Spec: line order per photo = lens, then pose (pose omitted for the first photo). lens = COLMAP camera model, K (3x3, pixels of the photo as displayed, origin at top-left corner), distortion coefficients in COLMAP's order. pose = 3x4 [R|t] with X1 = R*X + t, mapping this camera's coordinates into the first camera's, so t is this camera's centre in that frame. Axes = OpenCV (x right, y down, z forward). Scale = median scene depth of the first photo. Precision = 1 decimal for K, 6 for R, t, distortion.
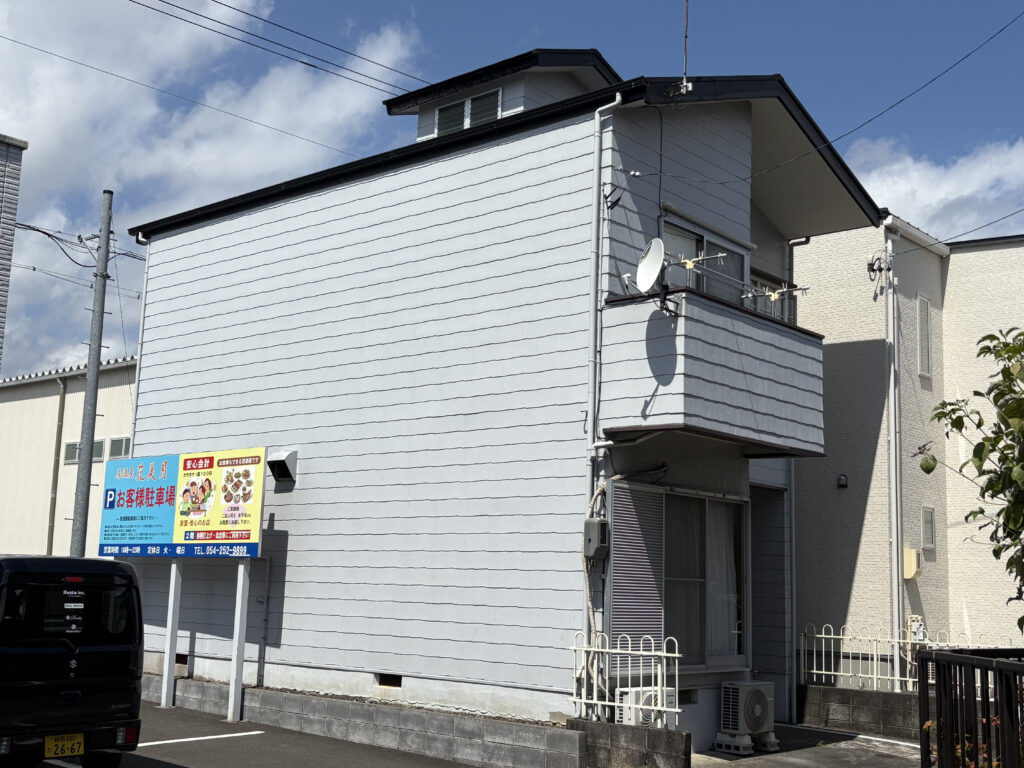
lens RADIAL K [[1253.5, 0, 512.0], [0, 1253.5, 384.0], [0, 0, 1]] dist [0.055284, 0.001668]
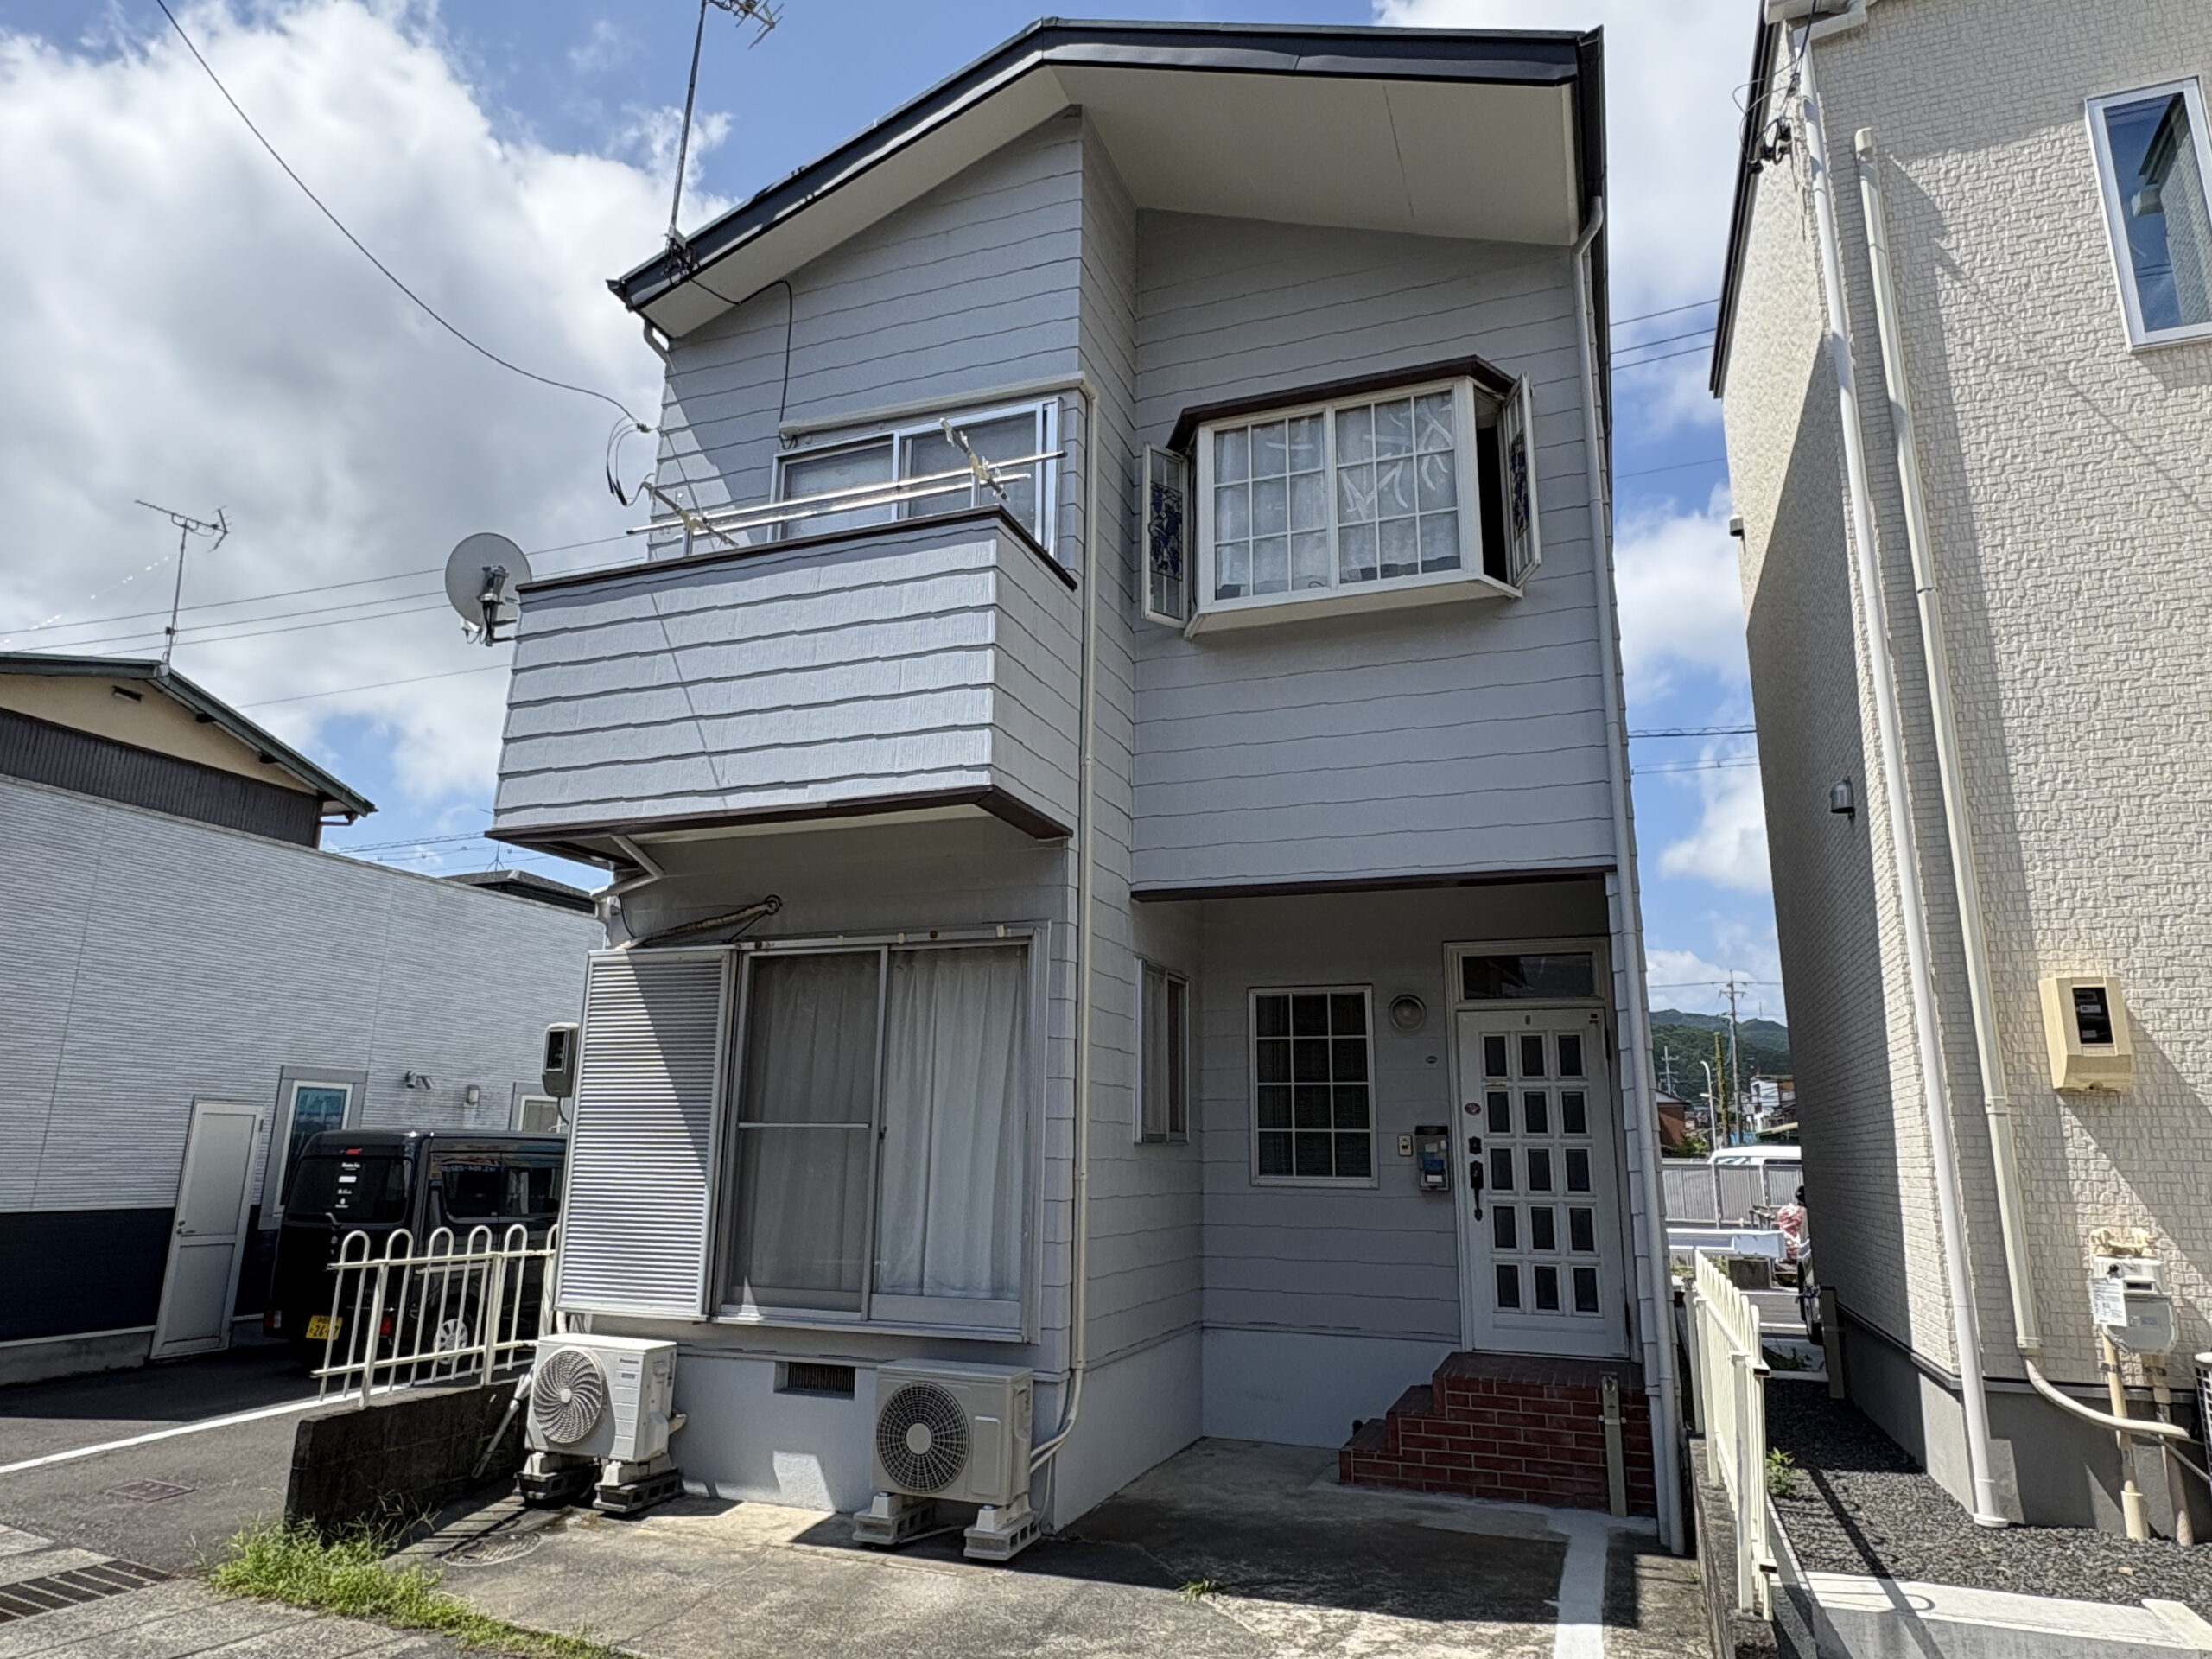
lens RADIAL K [[1340.4, 0, 1106.0], [0, 1340.4, 829.5], [0, 0, 1]] dist [-0.001348, -0.002568]
pose [[0.351740, -0.245835, -0.903241, 0.679092], [0.148895, 0.967309, -0.205290, 0.171131], [0.924180, -0.062279, 0.376845, 0.935799]]
